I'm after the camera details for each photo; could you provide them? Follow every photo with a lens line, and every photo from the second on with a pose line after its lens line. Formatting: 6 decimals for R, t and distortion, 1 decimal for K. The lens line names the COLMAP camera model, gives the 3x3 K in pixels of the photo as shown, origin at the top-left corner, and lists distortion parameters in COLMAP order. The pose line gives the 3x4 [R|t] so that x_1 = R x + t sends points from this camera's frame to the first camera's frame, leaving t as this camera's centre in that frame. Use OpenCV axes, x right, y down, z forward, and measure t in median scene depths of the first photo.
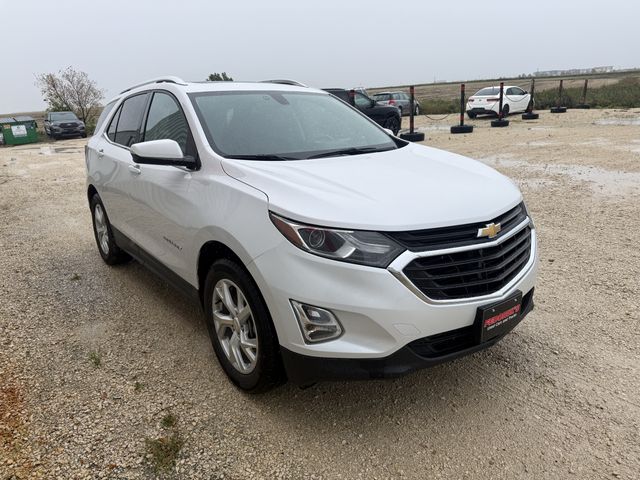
lens RADIAL K [[457.7, 0, 322.4], [0, 457.7, 242.1], [0, 0, 1]] dist [0.035925, -0.010609]
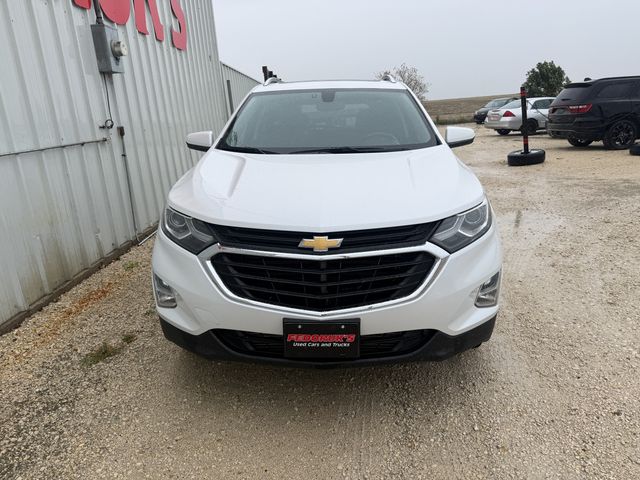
lens RADIAL K [[457.7, 0, 322.3], [0, 457.7, 234.5], [0, 0, 1]] dist [0.035925, -0.010609]
pose [[0.768989, 0.174849, -0.614885, 0.915536], [-0.172386, 0.982953, 0.063924, -0.100710], [0.615580, 0.056841, 0.786022, 0.274754]]
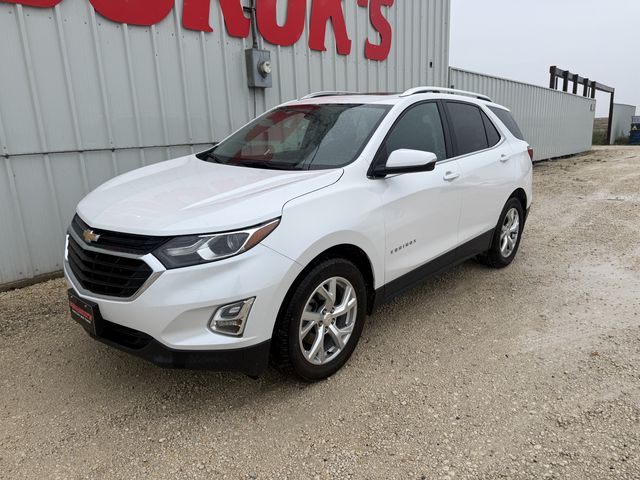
lens RADIAL K [[457.7, 0, 318.3], [0, 457.7, 242.2], [0, 0, 1]] dist [0.035925, -0.010609]
pose [[0.187301, 0.283121, -0.940617, 1.522044], [-0.272421, 0.934974, 0.227177, -0.416205], [0.943772, 0.213694, 0.252249, 1.226718]]
